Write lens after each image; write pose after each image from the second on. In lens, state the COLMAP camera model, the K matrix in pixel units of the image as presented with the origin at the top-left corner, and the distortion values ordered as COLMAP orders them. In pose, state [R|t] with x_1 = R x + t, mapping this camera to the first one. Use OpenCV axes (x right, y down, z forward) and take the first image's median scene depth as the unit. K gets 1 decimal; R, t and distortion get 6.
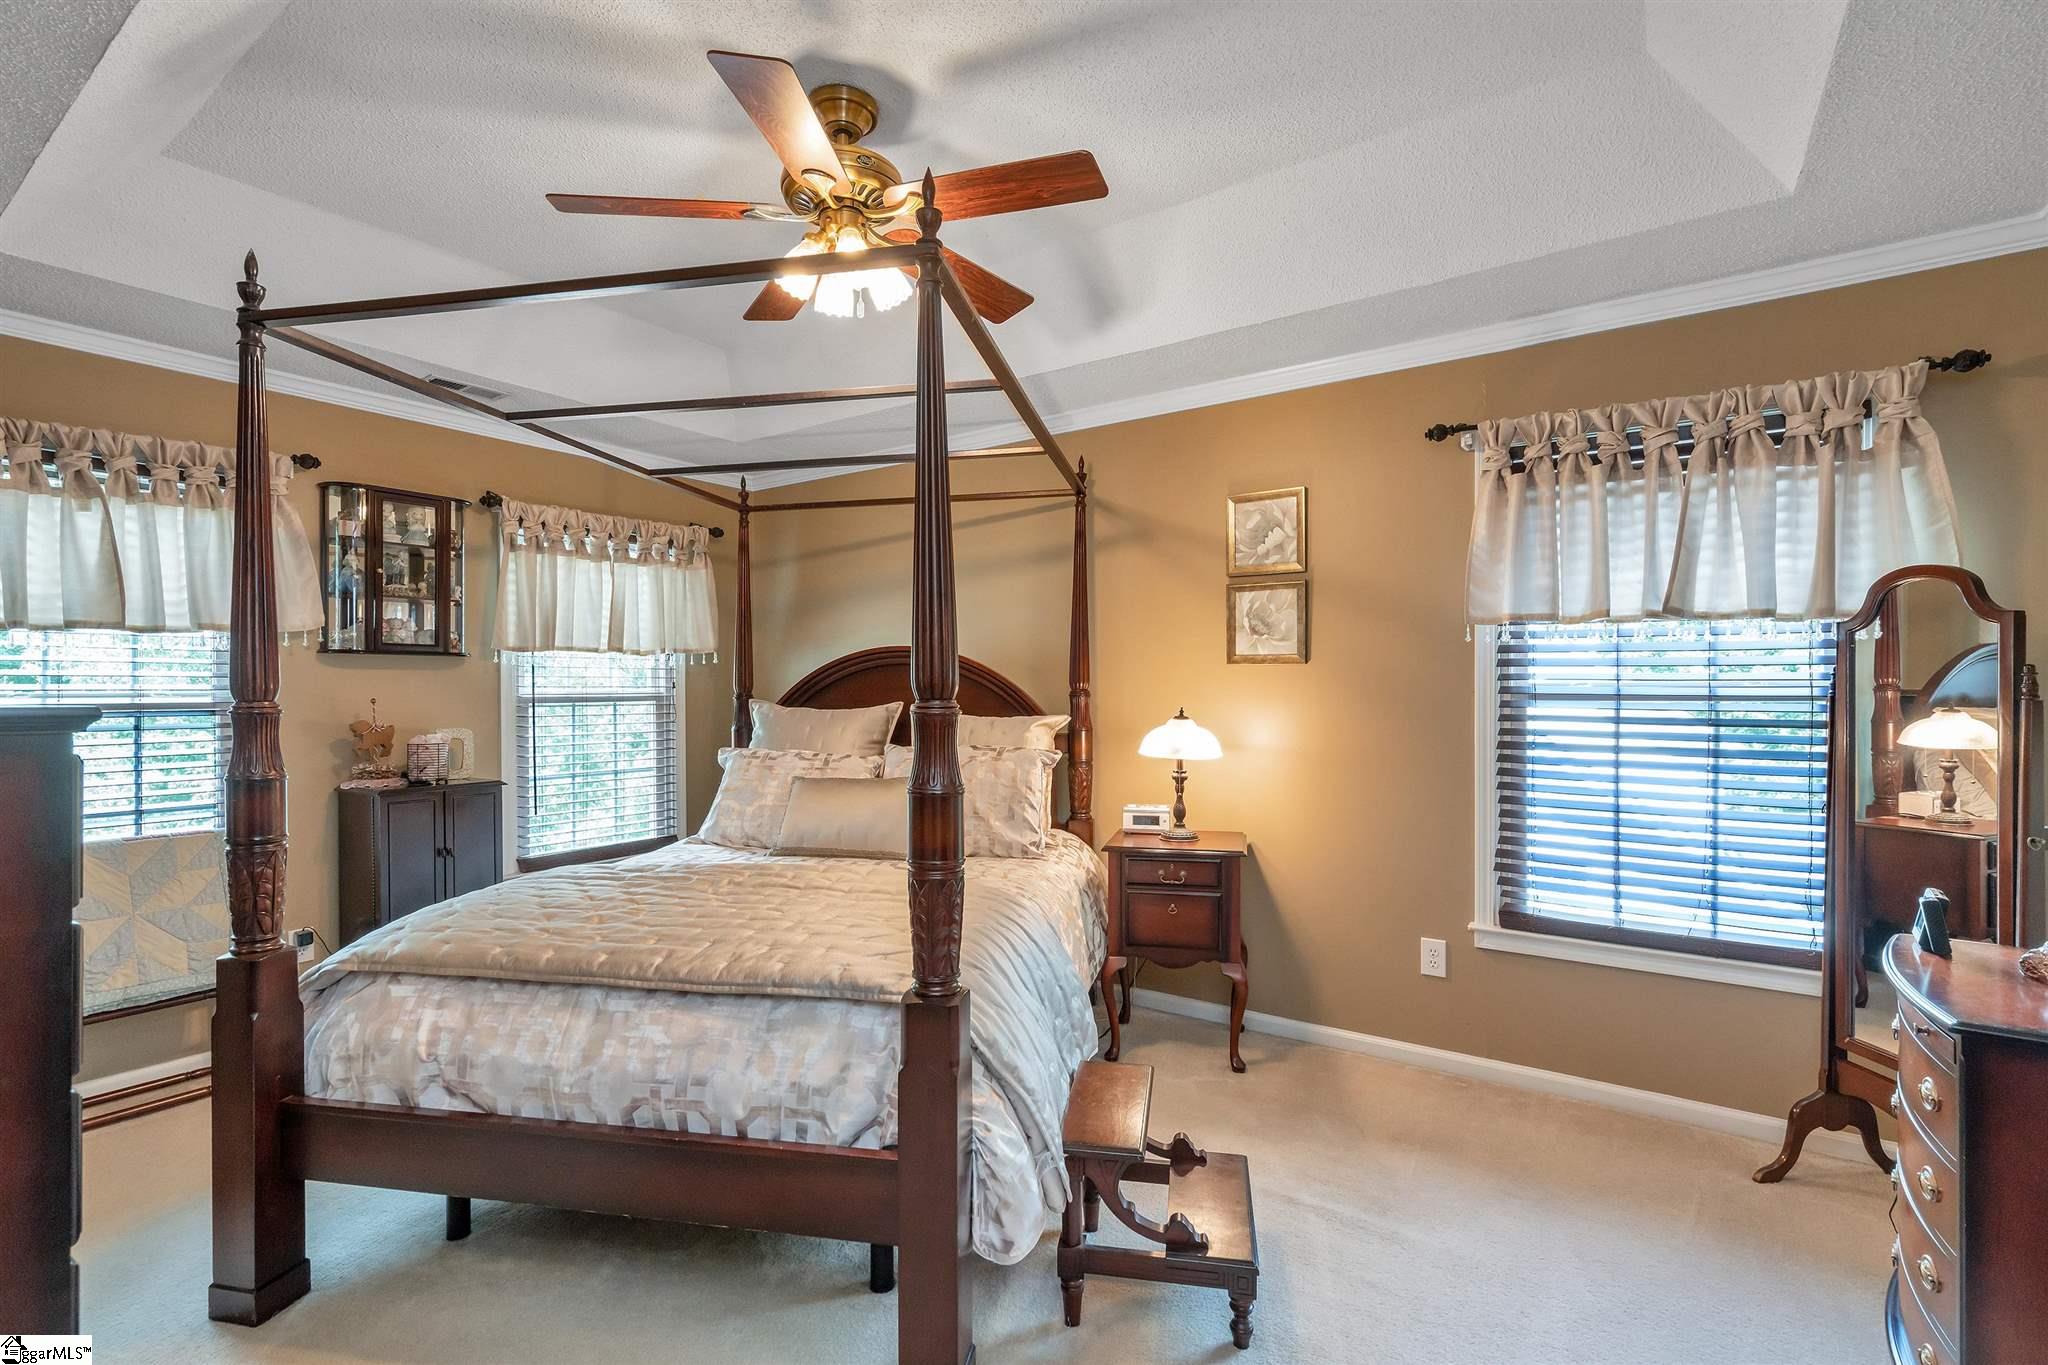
lens RADIAL K [[931.6, 0, 1025.5], [0, 931.6, 684.3], [0, 0, 1]] dist [-0.004755, 0.000894]
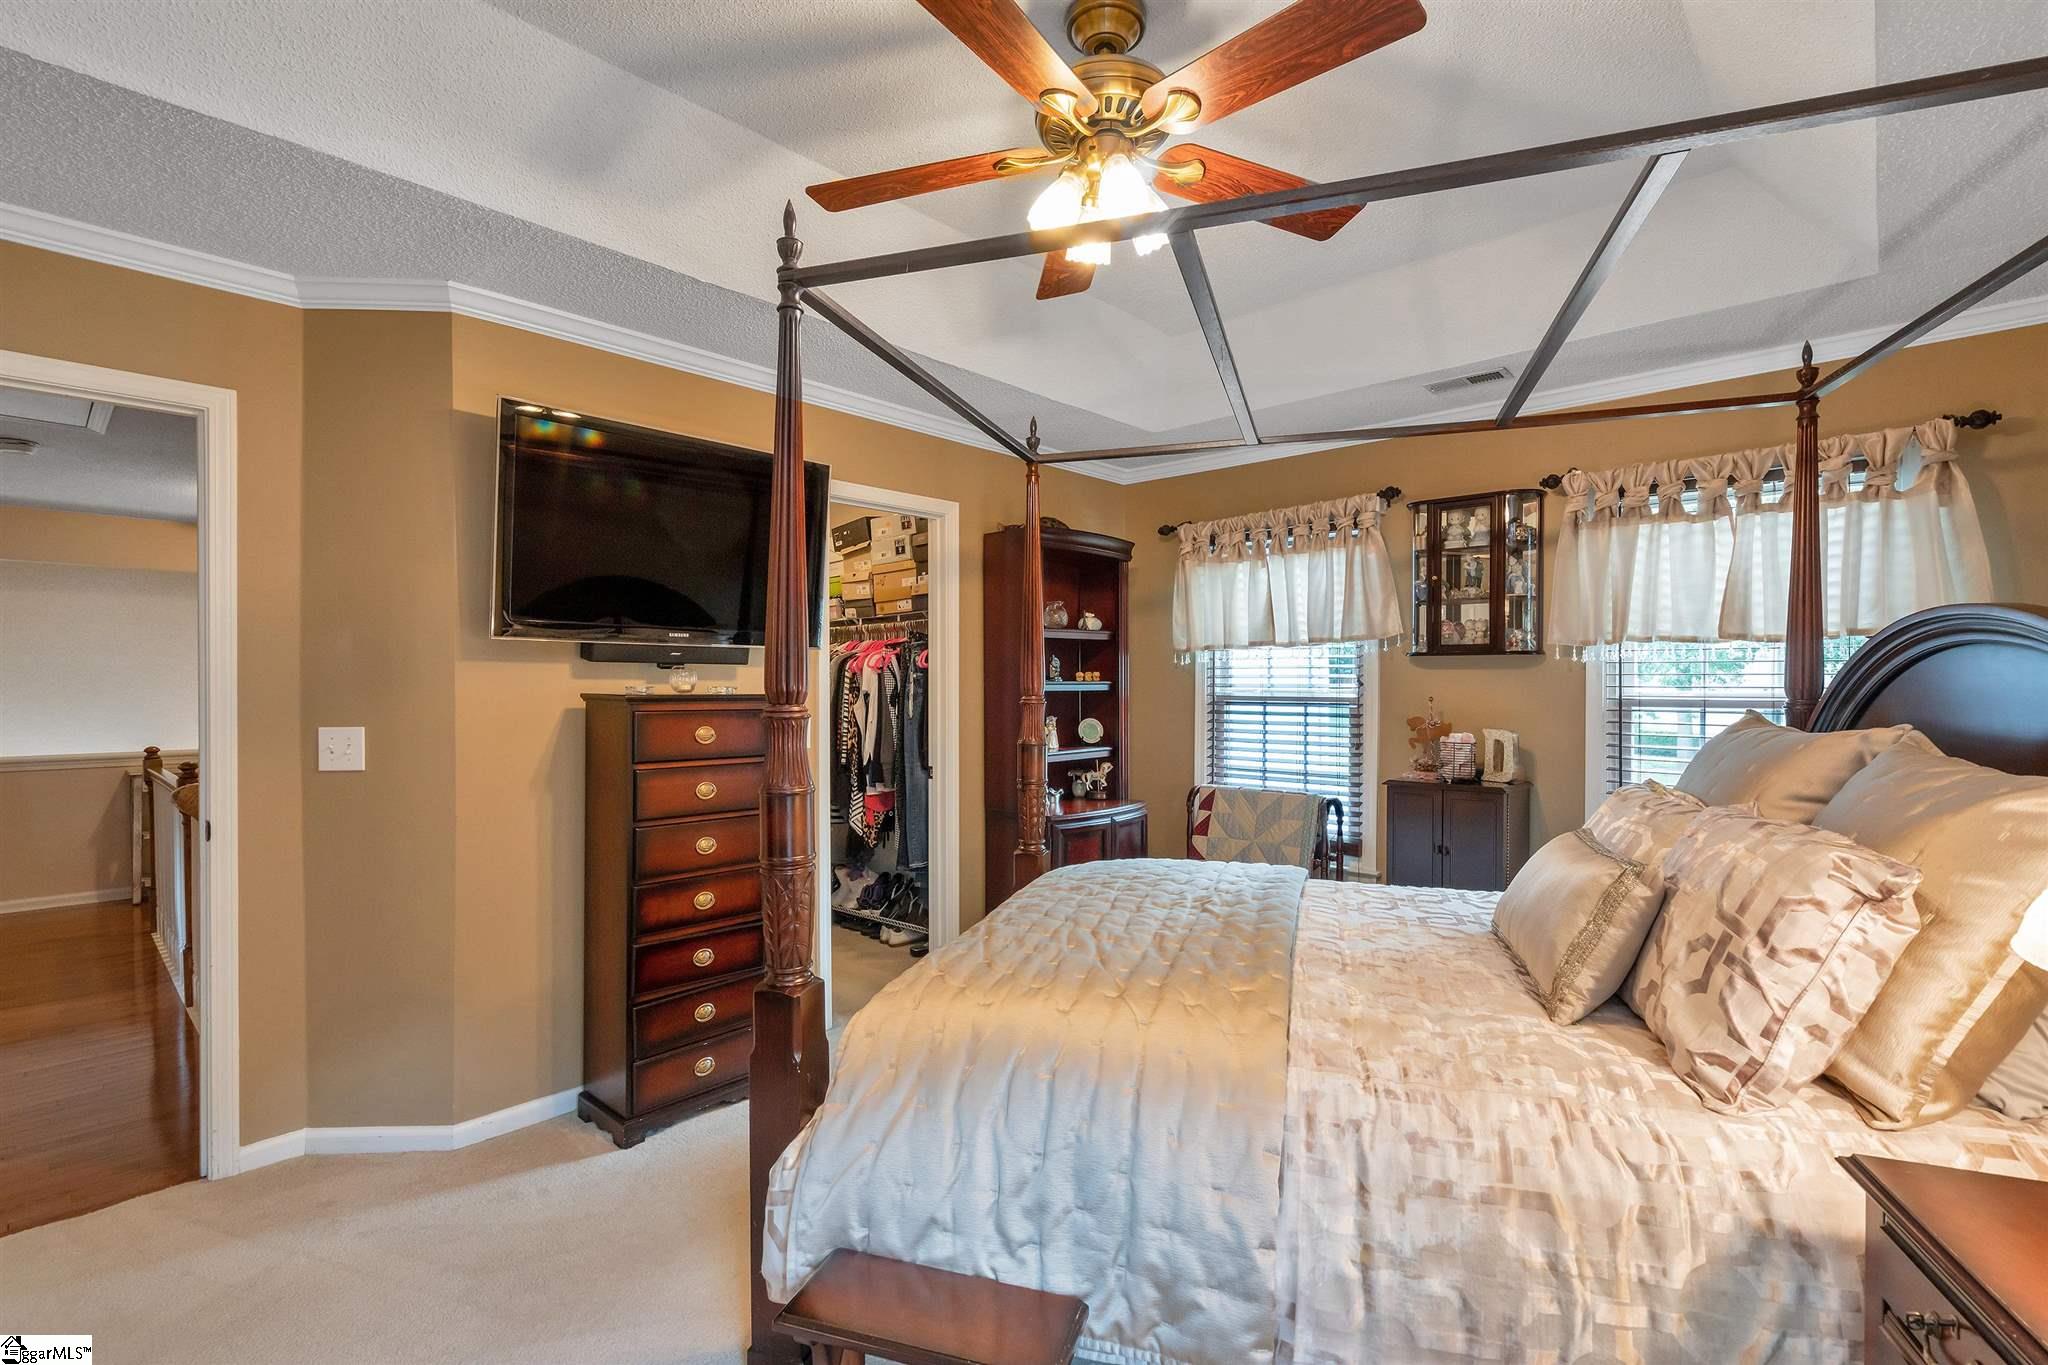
lens RADIAL K [[931.6, 0, 1022.8], [0, 931.6, 690.1], [0, 0, 1]] dist [-0.004755, 0.000894]
pose [[-0.148921, 0.009902, -0.988799, 0.417817], [-0.000523, 0.999949, 0.010093, -0.004276], [0.988849, 0.002020, -0.148908, 0.667810]]
